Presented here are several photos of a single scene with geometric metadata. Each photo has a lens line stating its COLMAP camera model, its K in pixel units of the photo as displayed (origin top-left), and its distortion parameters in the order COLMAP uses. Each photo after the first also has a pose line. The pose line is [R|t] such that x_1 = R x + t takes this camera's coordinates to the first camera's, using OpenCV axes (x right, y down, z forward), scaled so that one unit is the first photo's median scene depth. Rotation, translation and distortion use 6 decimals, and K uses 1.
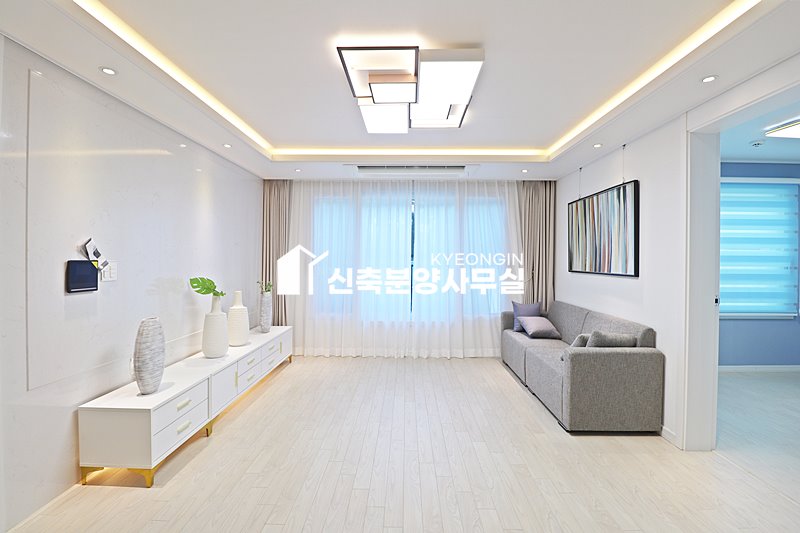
lens RADIAL K [[369.4, 0, 400.3], [0, 369.4, 262.6], [0, 0, 1]] dist [-0.002791, -0.011877]
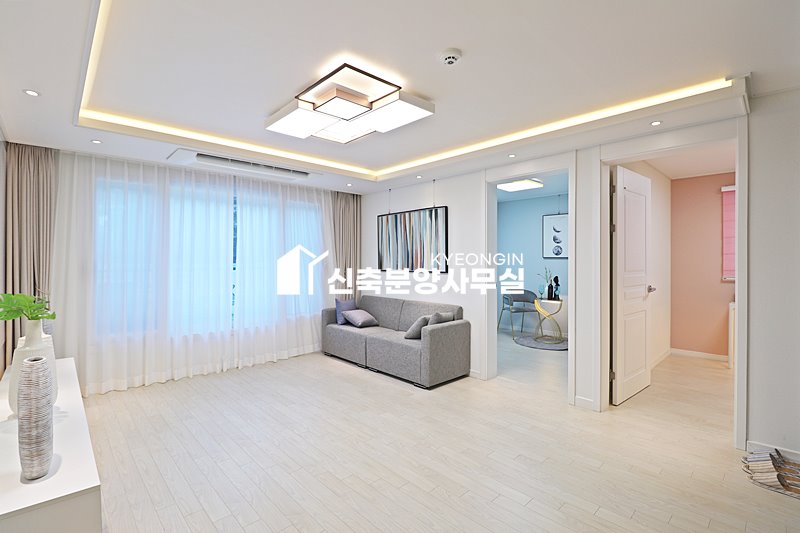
lens RADIAL K [[369.4, 0, 400.3], [0, 369.4, 262.6], [0, 0, 1]] dist [-0.002791, -0.011877]
pose [[0.716053, -0.009223, 0.697985, -0.363931], [0.011384, 0.999934, 0.001535, -0.004230], [-0.697953, 0.006847, 0.716111, 0.061558]]
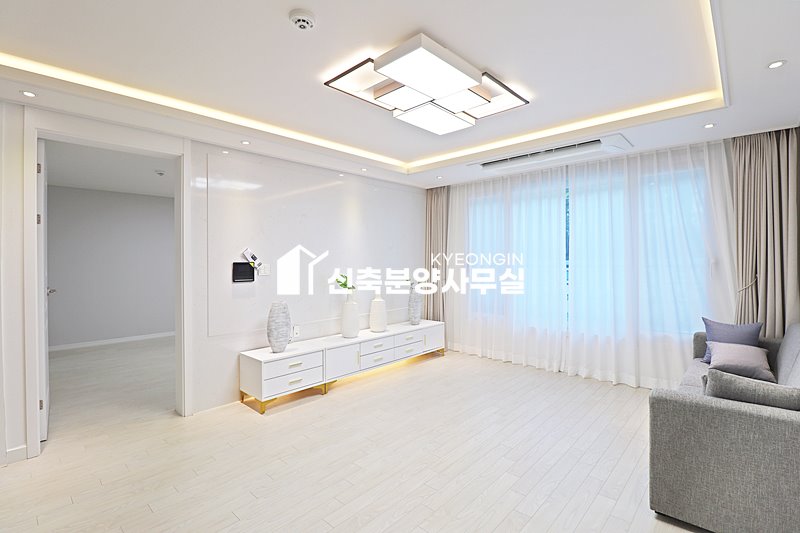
lens RADIAL K [[371.6, 0, 401.1], [0, 371.6, 260.9], [0, 0, 1]] dist [0.005242, -0.011428]
pose [[0.745277, -0.007619, -0.666711, 0.371294], [0.004291, 0.999969, -0.006631, 0.001125], [0.666741, 0.002081, 0.745287, 0.120653]]
